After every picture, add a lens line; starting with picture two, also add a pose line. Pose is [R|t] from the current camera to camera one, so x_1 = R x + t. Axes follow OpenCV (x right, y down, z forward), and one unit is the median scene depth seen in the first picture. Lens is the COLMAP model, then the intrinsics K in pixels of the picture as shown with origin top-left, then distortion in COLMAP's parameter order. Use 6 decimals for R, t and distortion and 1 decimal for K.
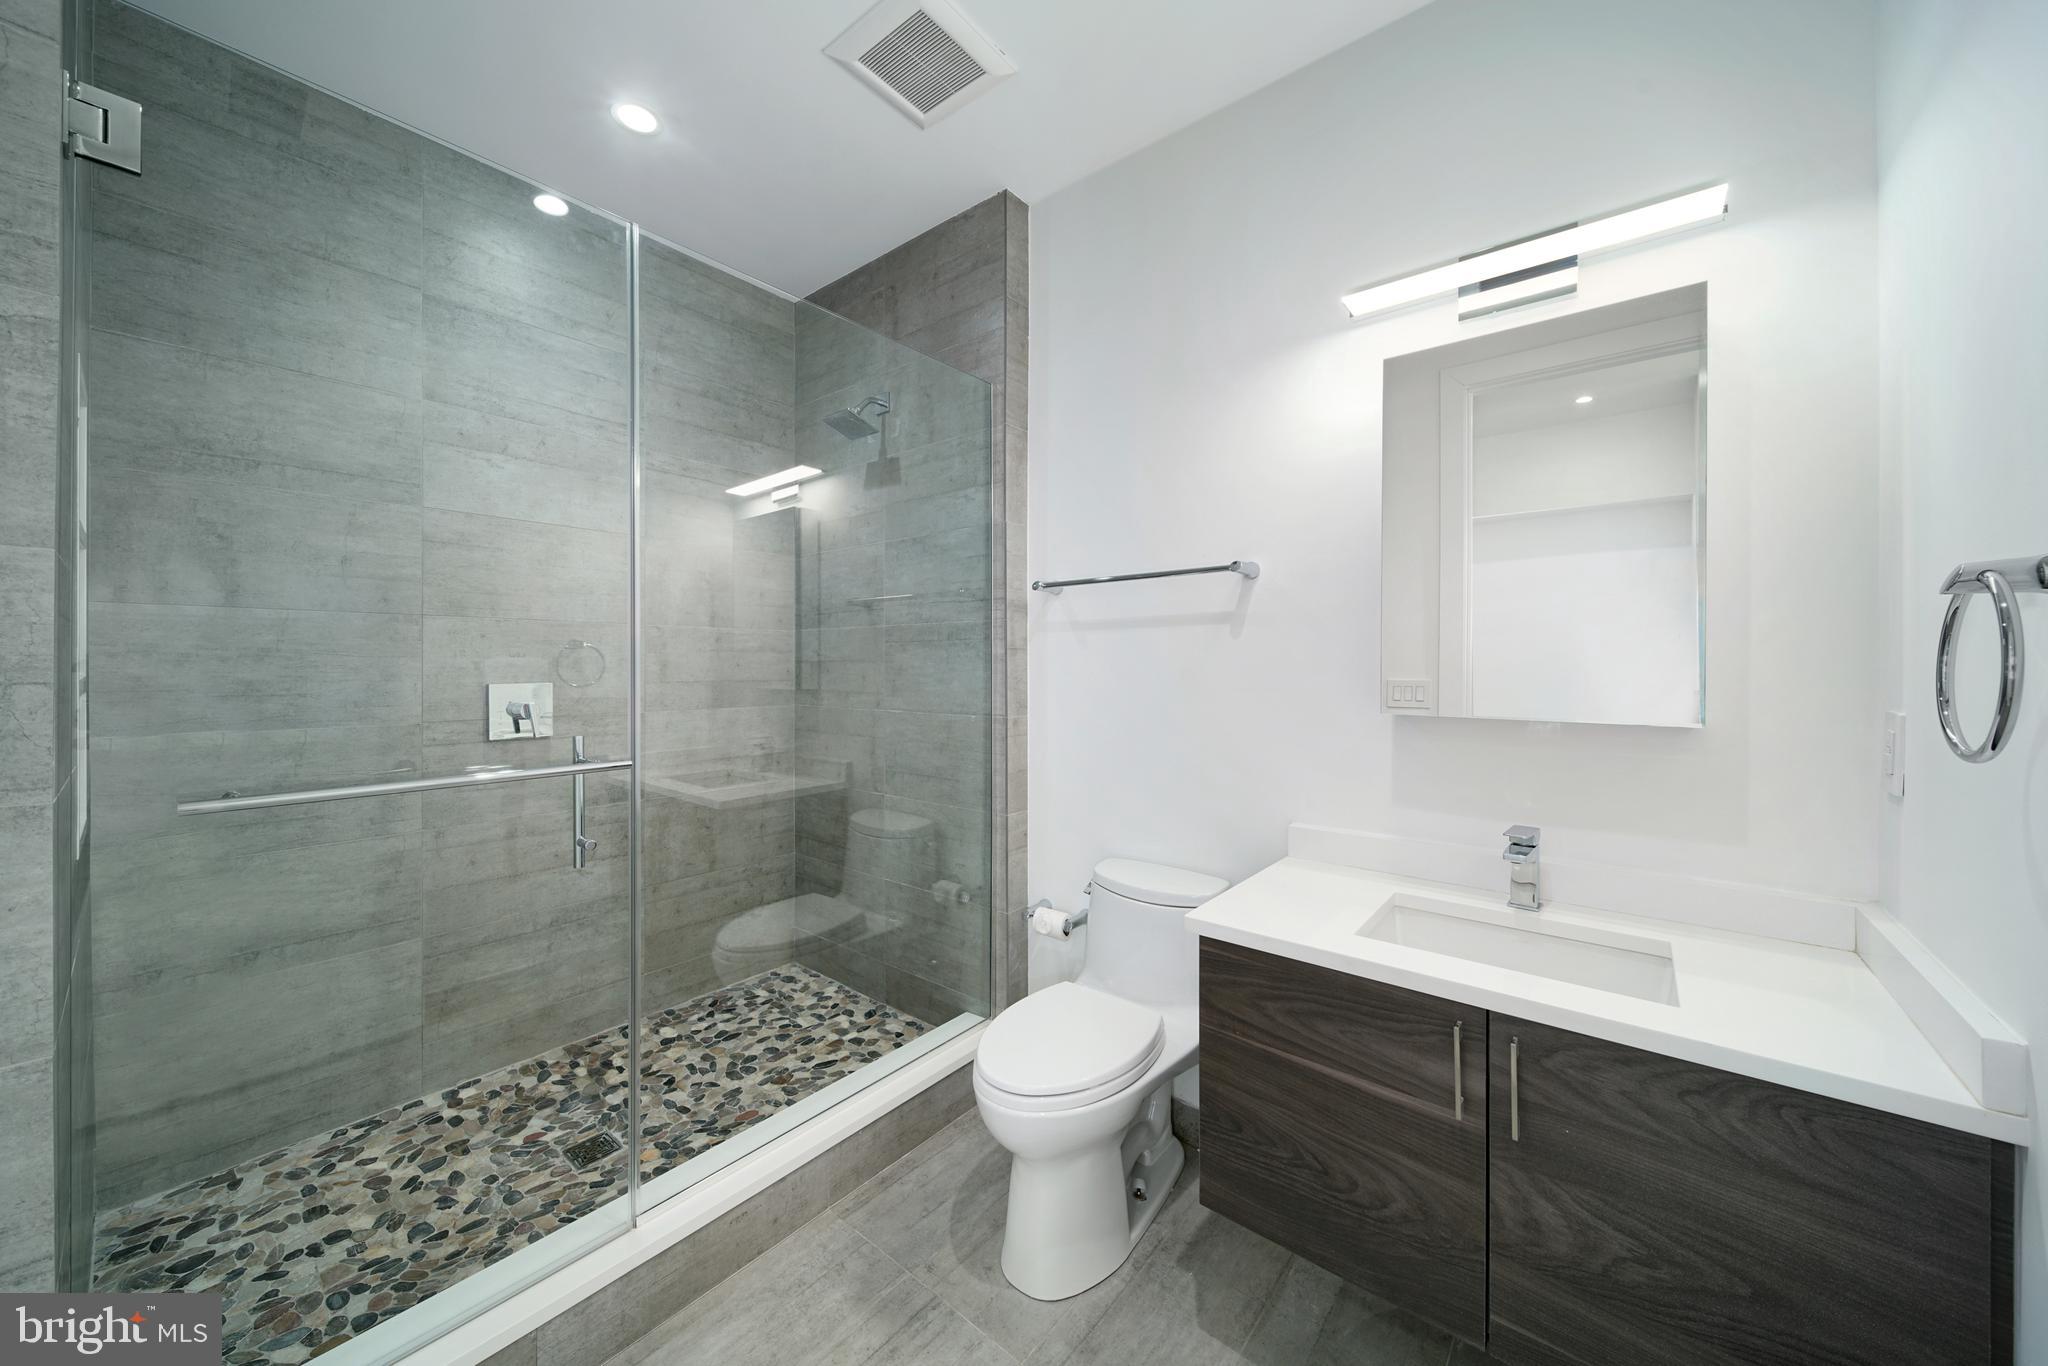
lens RADIAL K [[731.1, 0, 1026.1], [0, 731.1, 669.2], [0, 0, 1]] dist [0.003256, 0.000059]
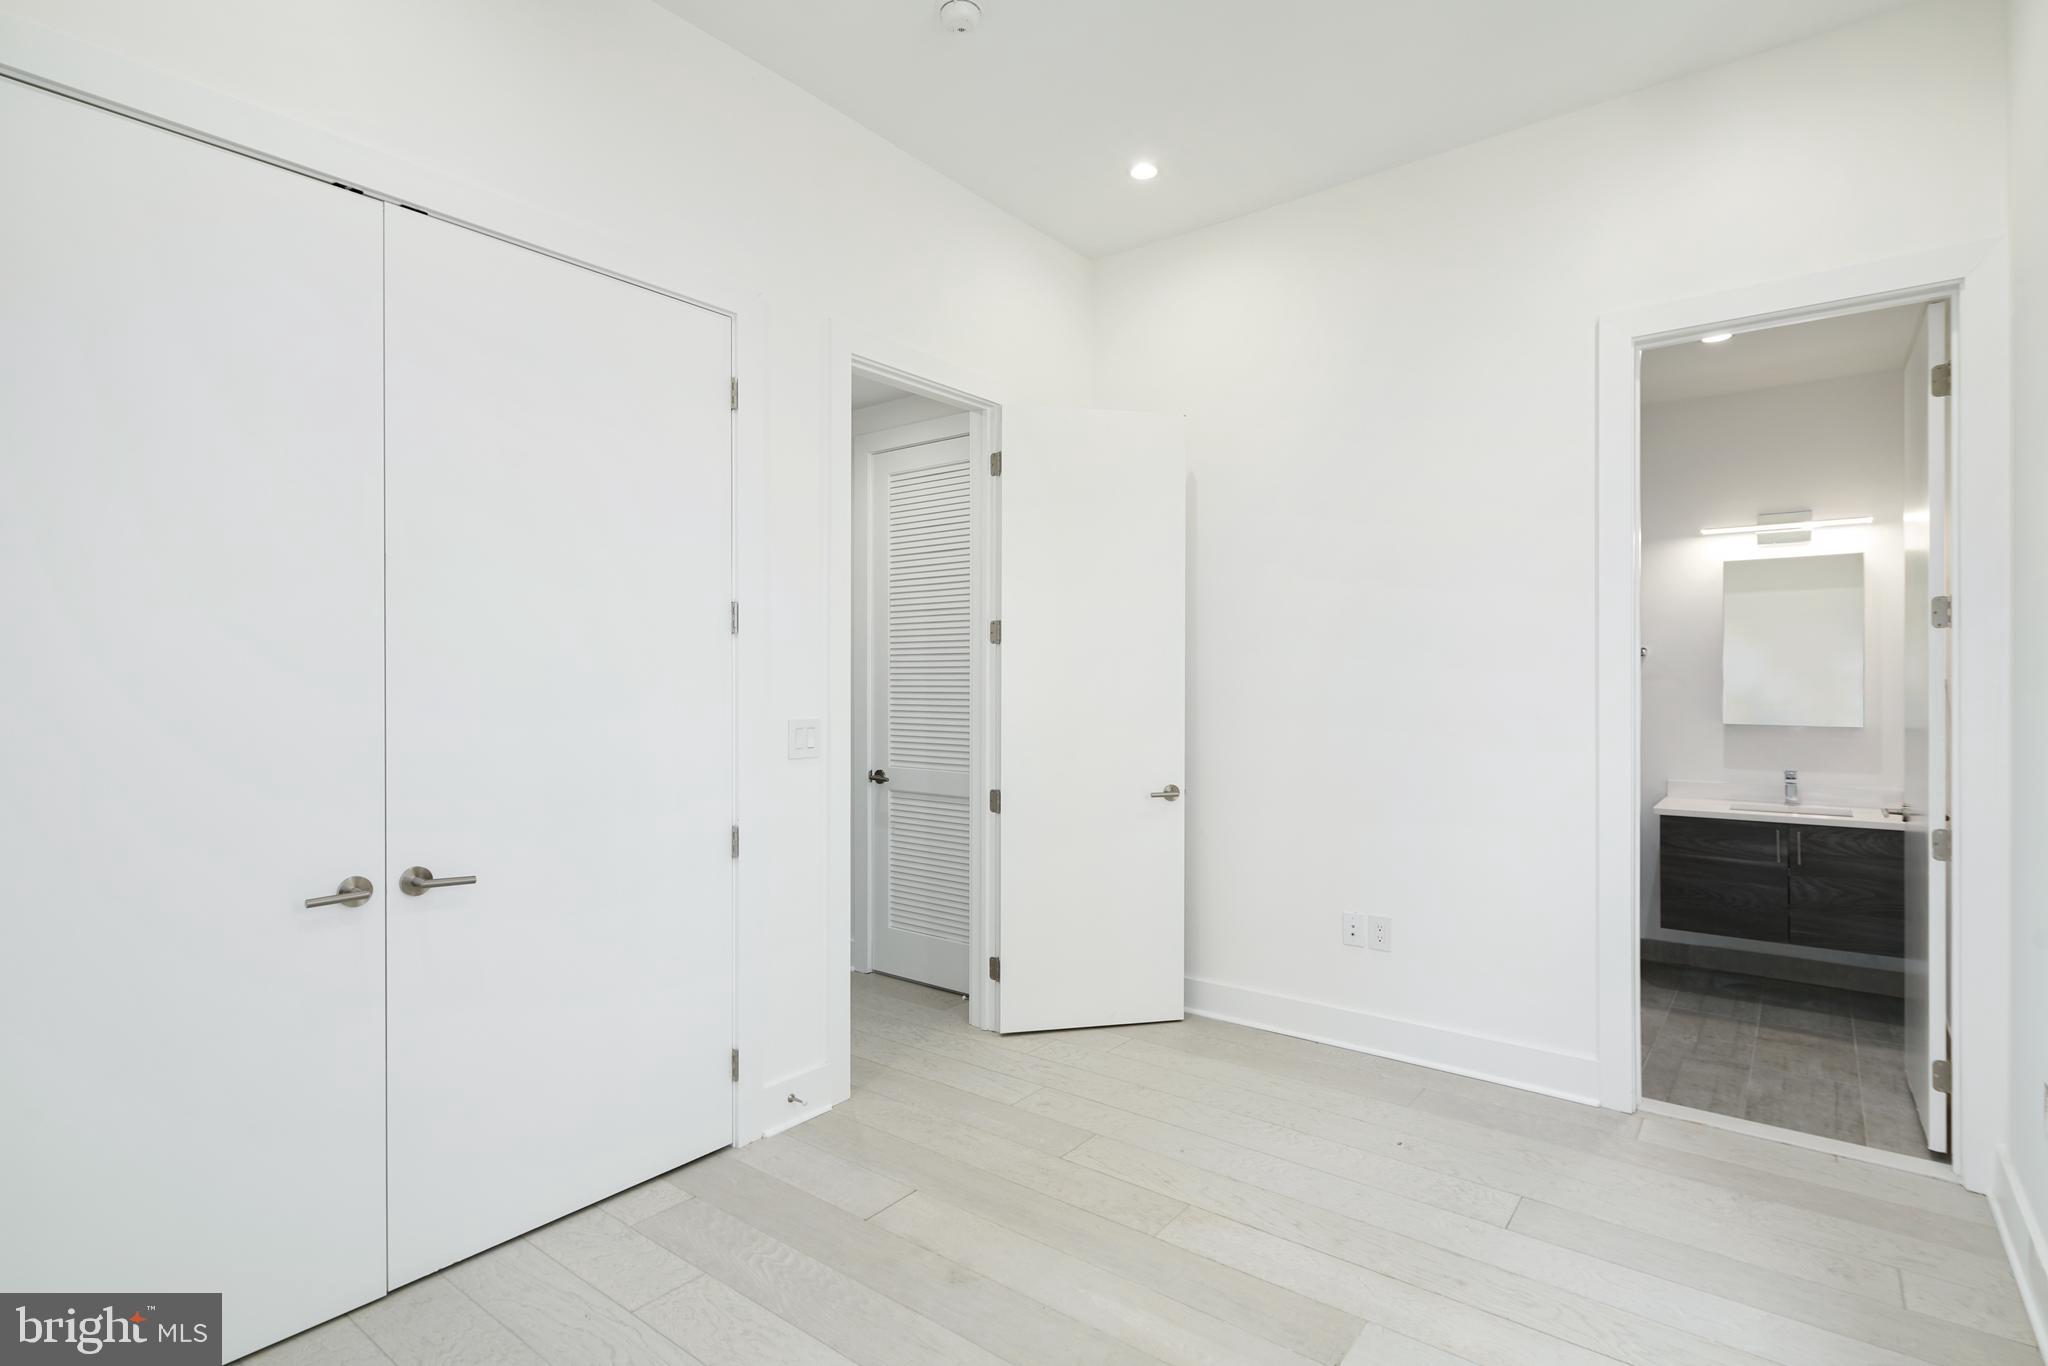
lens RADIAL K [[1021.4, 0, 1022.3], [0, 1021.4, 685.7], [0, 0, 1]] dist [-0.002722, -0.000119]
pose [[0.999224, 0.001699, 0.039348, -2.393710], [-0.001319, 0.999952, -0.009698, -0.024680], [-0.039362, 0.009639, 0.999179, -2.720754]]
